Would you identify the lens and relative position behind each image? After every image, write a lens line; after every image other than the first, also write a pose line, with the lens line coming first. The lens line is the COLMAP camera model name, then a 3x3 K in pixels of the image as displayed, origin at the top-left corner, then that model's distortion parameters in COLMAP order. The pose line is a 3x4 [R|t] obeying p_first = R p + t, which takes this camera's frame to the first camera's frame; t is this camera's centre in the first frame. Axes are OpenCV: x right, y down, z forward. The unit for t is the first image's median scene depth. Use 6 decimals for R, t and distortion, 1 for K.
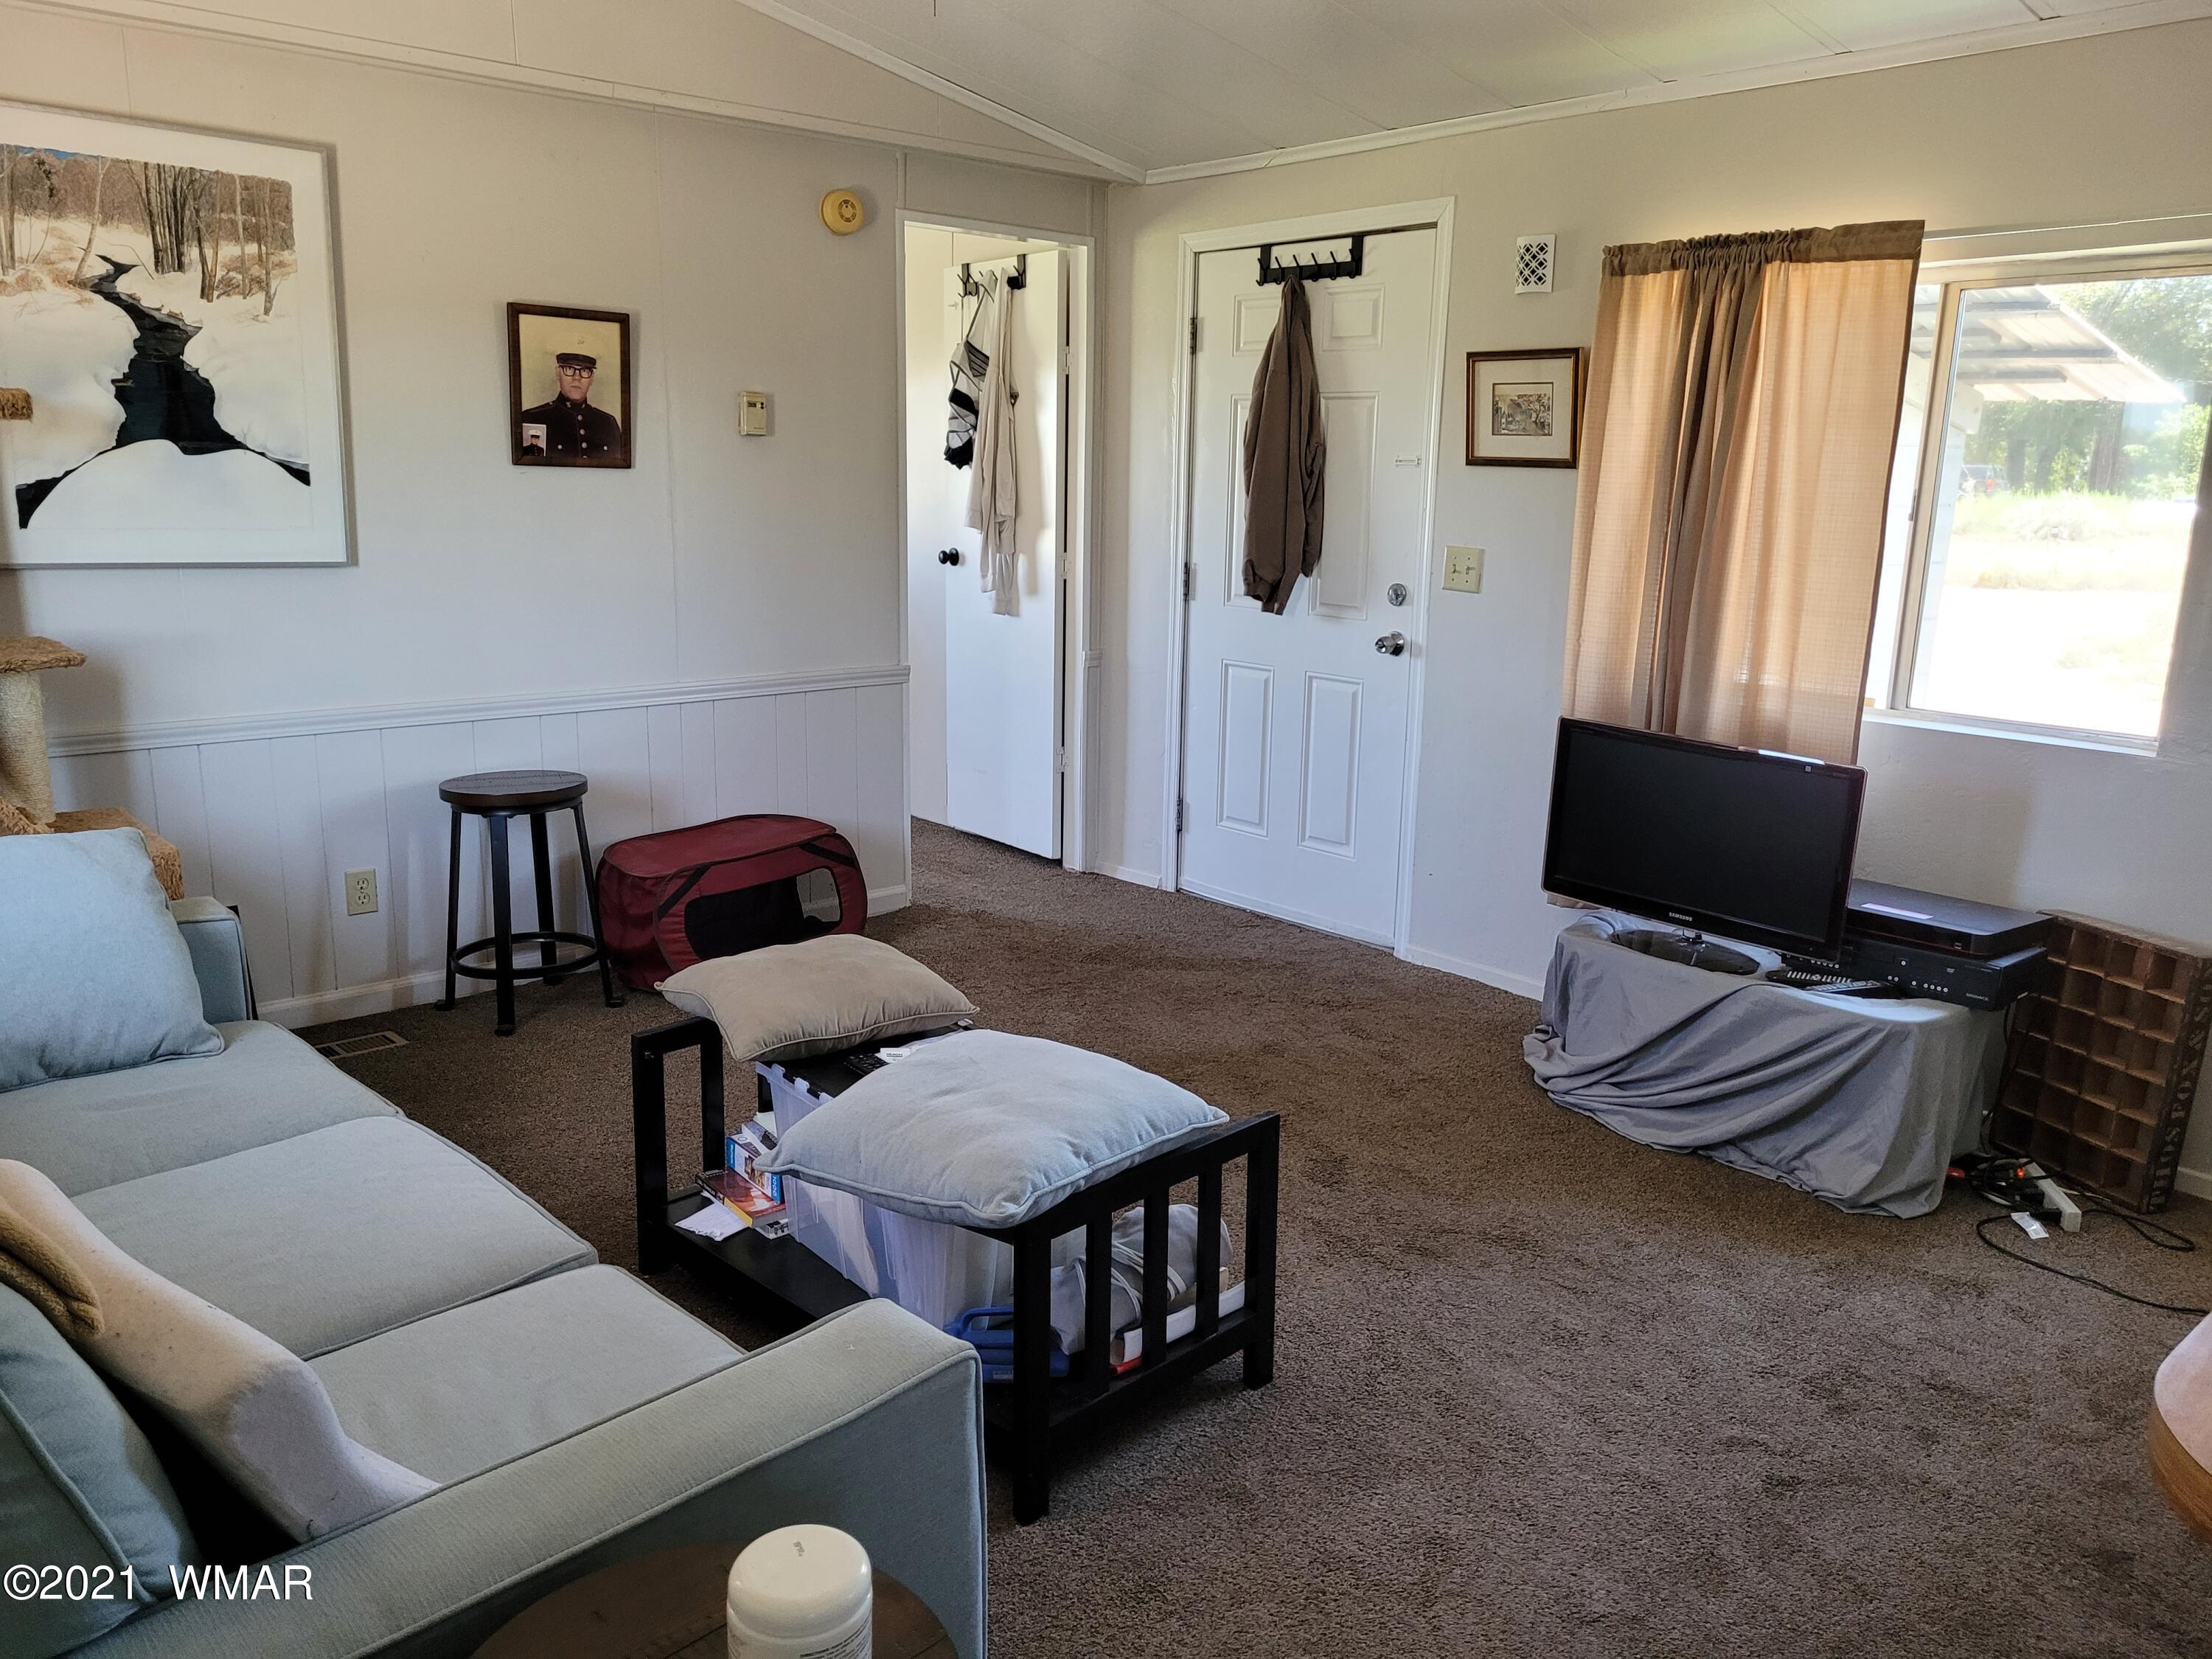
lens RADIAL K [[1668.2, 0, 1090.2], [0, 1668.2, 824.2], [0, 0, 1]] dist [0.054373, -0.042728]
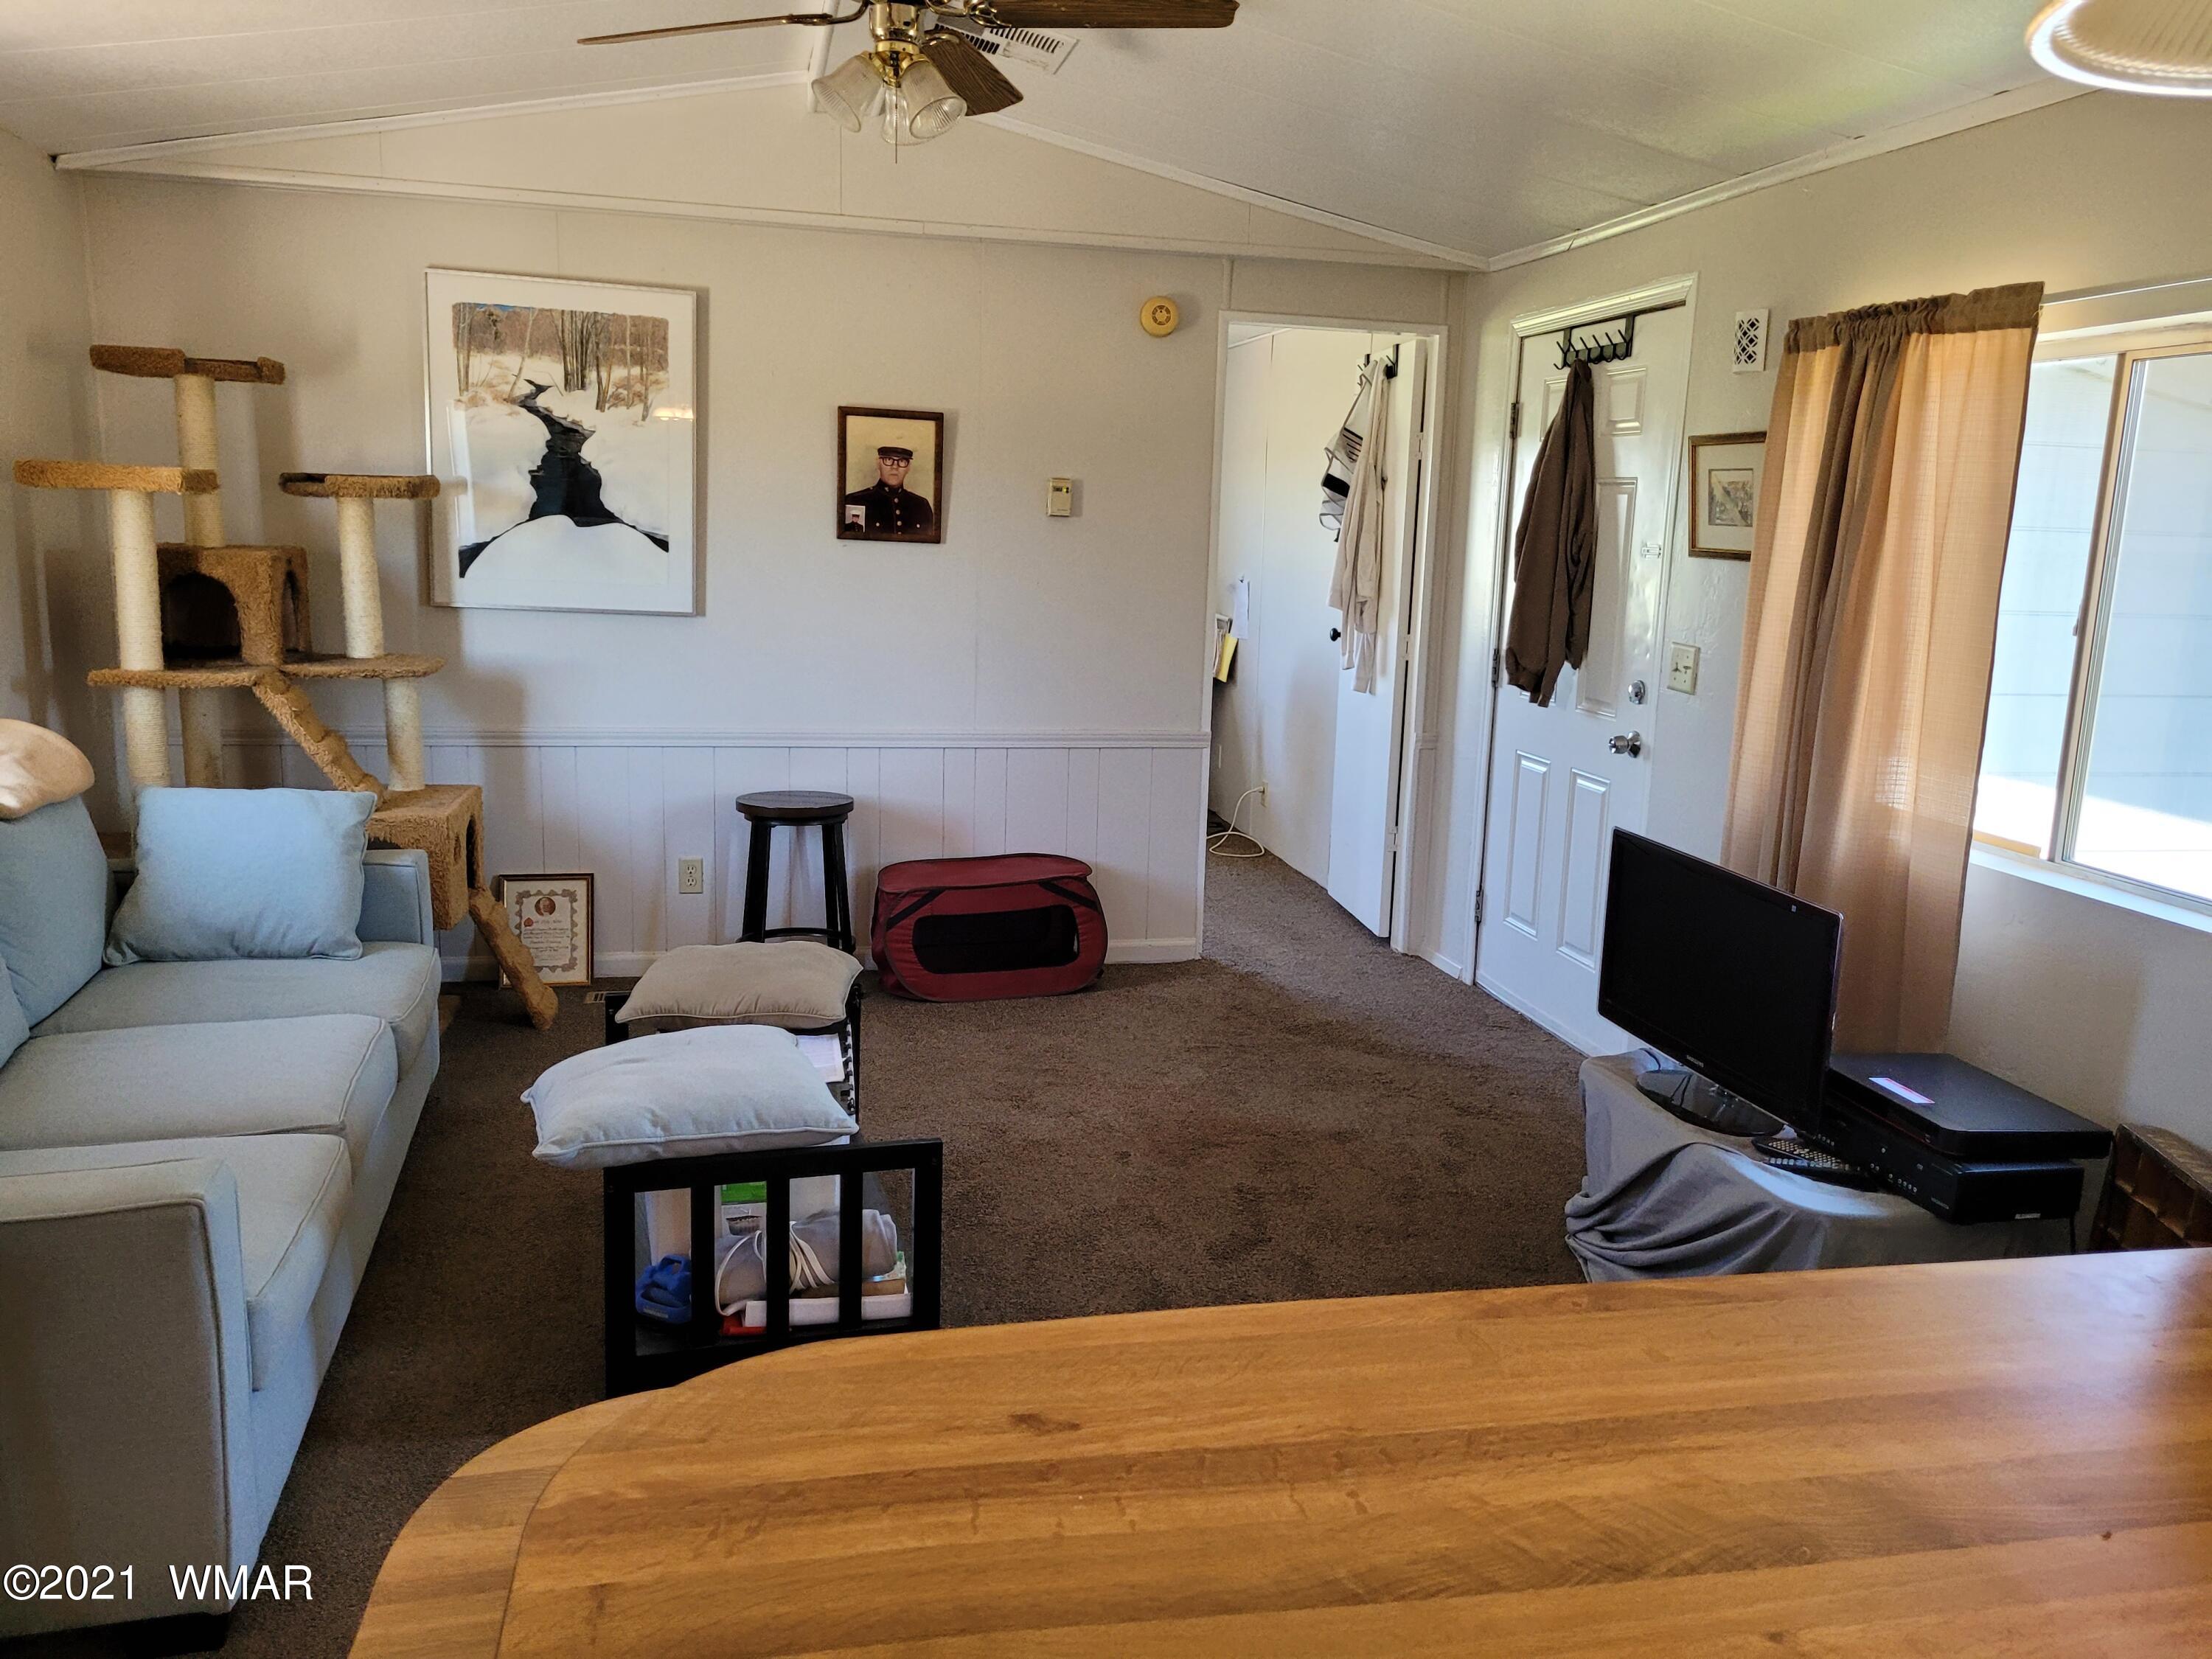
lens RADIAL K [[1668.2, 0, 1115.9], [0, 1668.2, 814.8], [0, 0, 1]] dist [0.054373, -0.042728]
pose [[0.877266, 0.096470, -0.470211, 0.423558], [-0.120276, 0.992523, -0.020767, -0.016881], [0.464692, 0.074773, 0.882310, 0.050985]]
